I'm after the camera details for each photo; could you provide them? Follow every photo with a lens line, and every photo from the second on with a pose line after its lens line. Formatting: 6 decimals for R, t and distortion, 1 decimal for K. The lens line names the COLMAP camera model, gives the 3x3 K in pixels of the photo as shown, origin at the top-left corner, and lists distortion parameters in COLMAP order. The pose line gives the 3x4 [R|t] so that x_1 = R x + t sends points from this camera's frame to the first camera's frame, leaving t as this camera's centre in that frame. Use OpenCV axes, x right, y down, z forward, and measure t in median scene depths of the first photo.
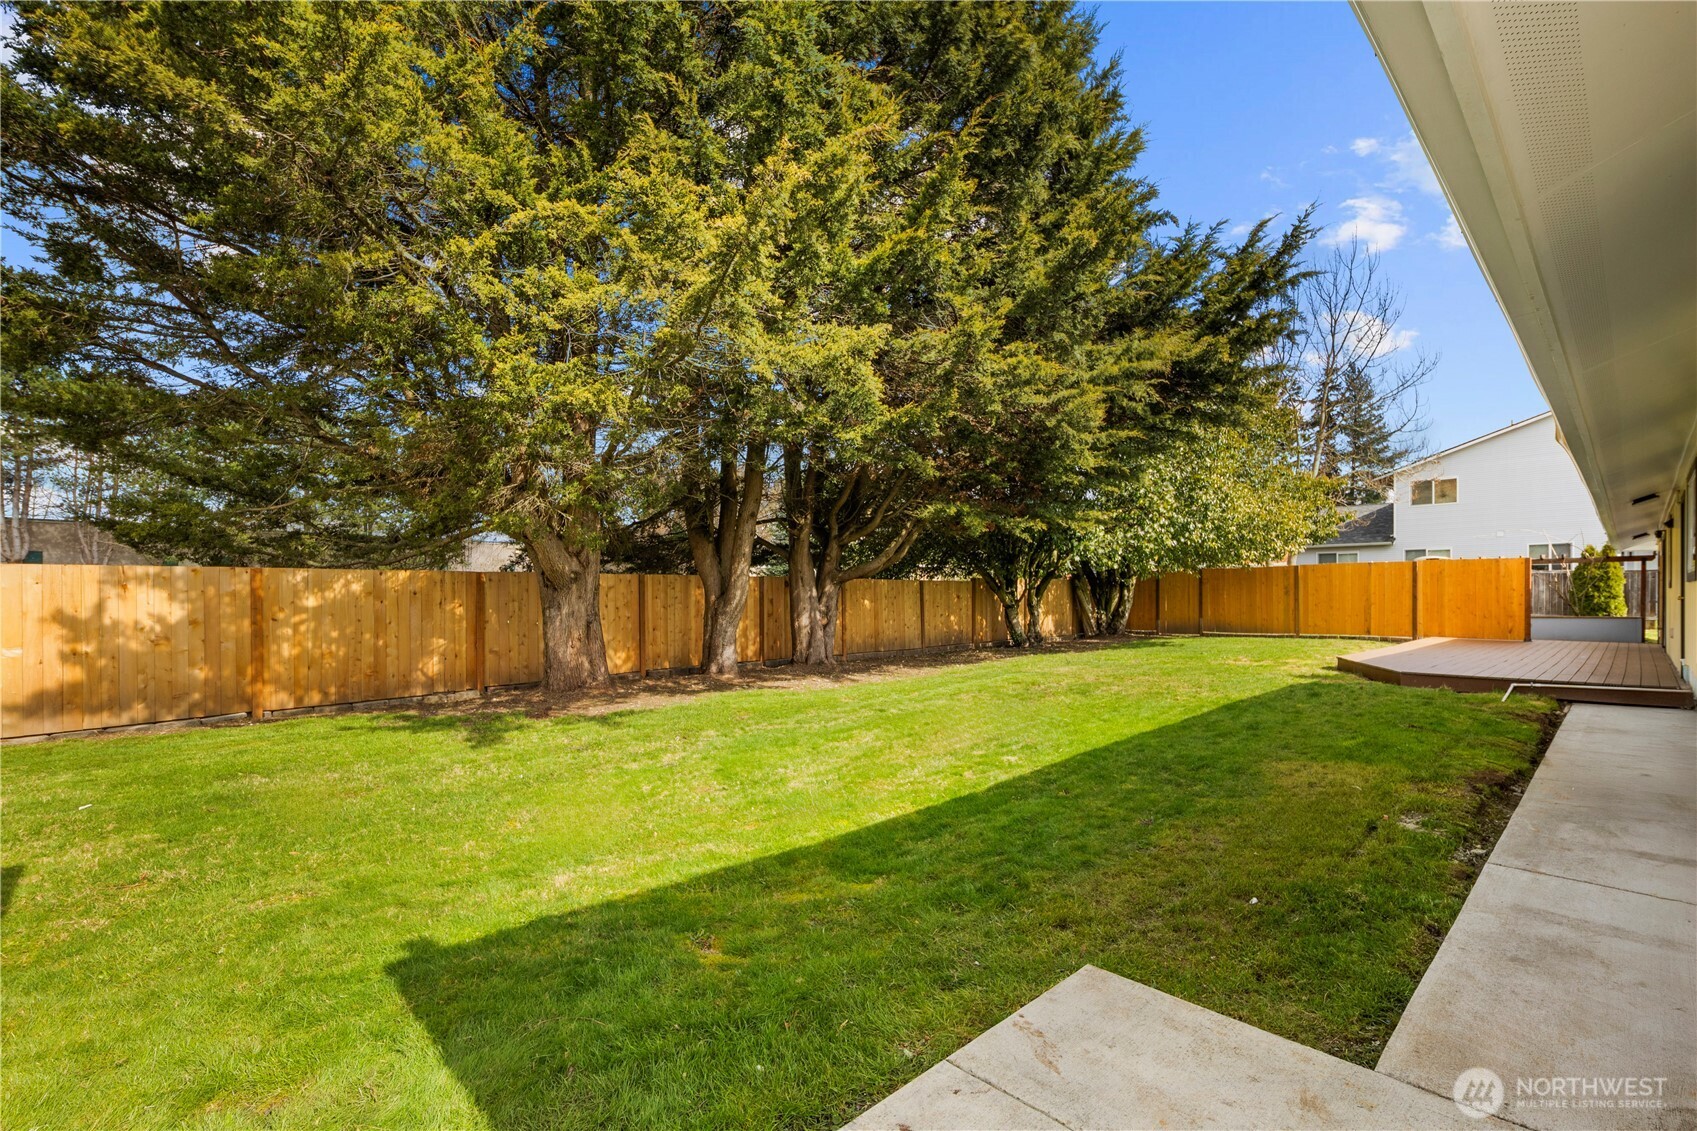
lens RADIAL K [[727.8, 0, 843.5], [0, 727.8, 625.2], [0, 0, 1]] dist [-0.000459, -0.000125]
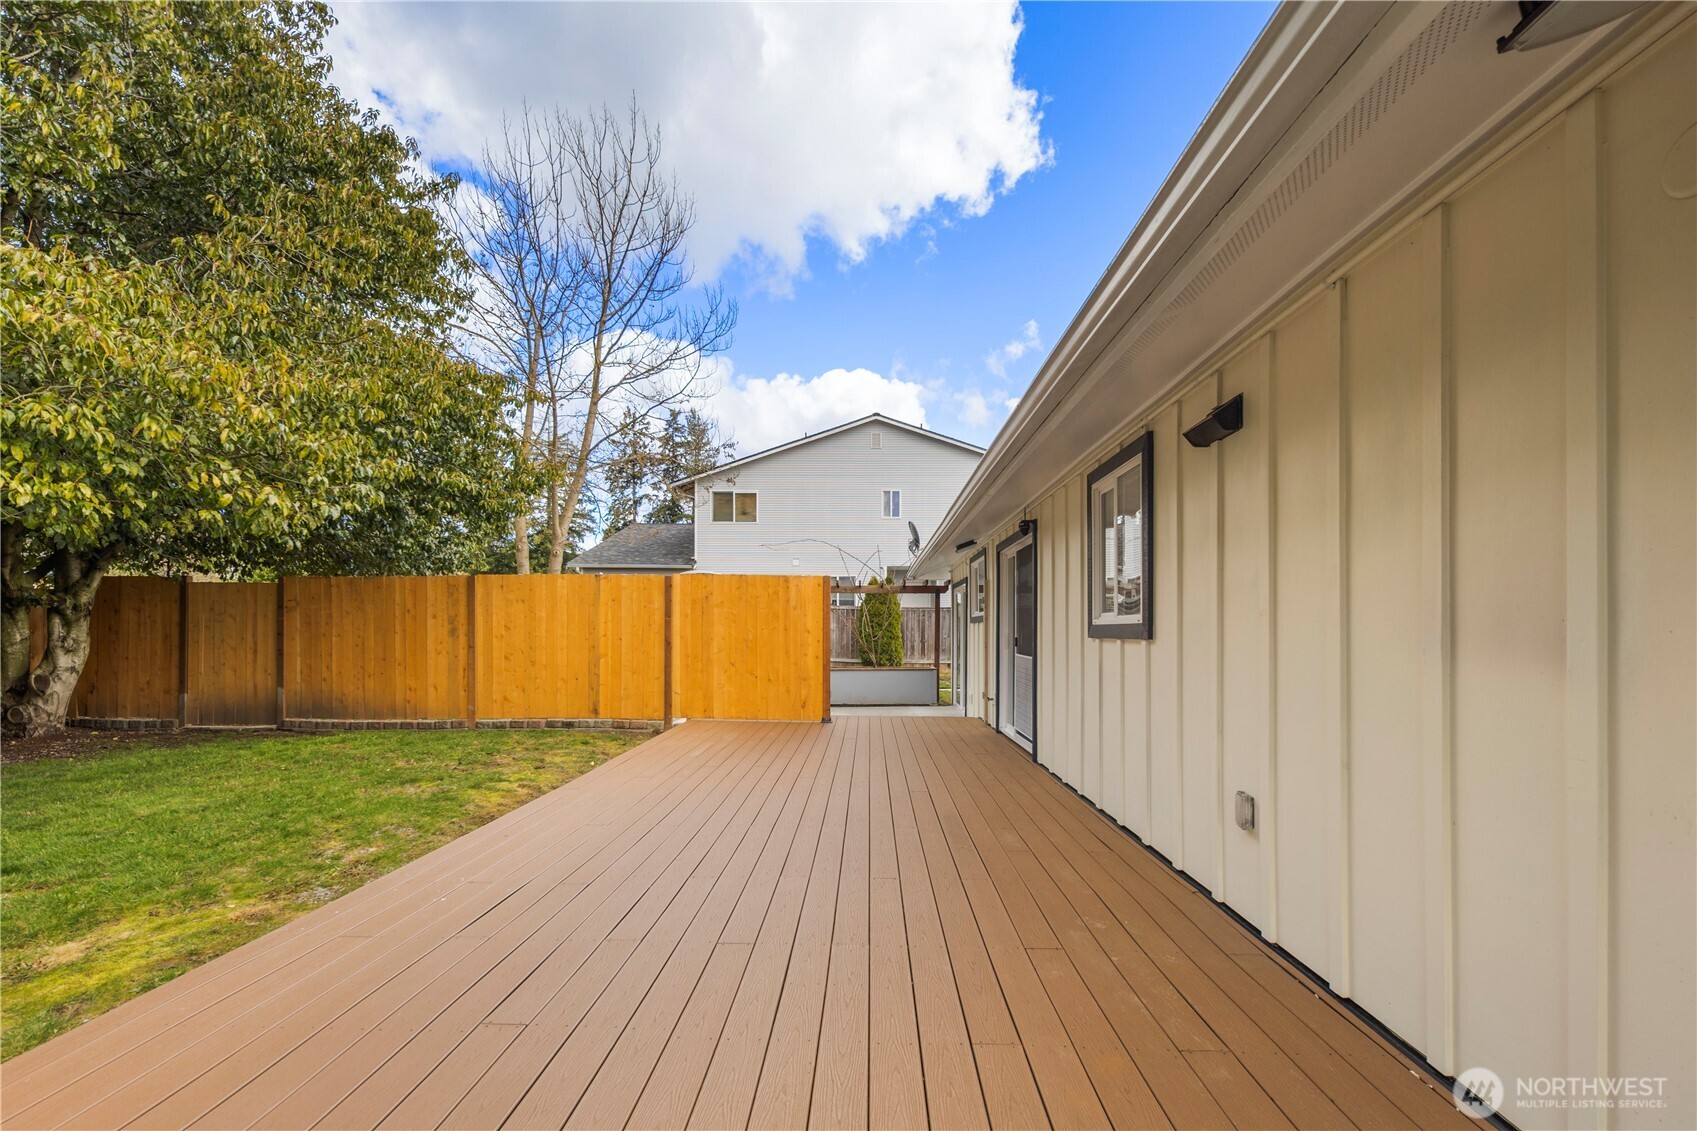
lens RADIAL K [[727.8, 0, 843.5], [0, 727.8, 625.2], [0, 0, 1]] dist [-0.000459, -0.000125]
pose [[0.704918, 0.010723, 0.709208, 0.371831], [0.022221, 0.999061, -0.037192, -0.021867], [-0.708941, 0.041976, 0.704018, 0.401198]]
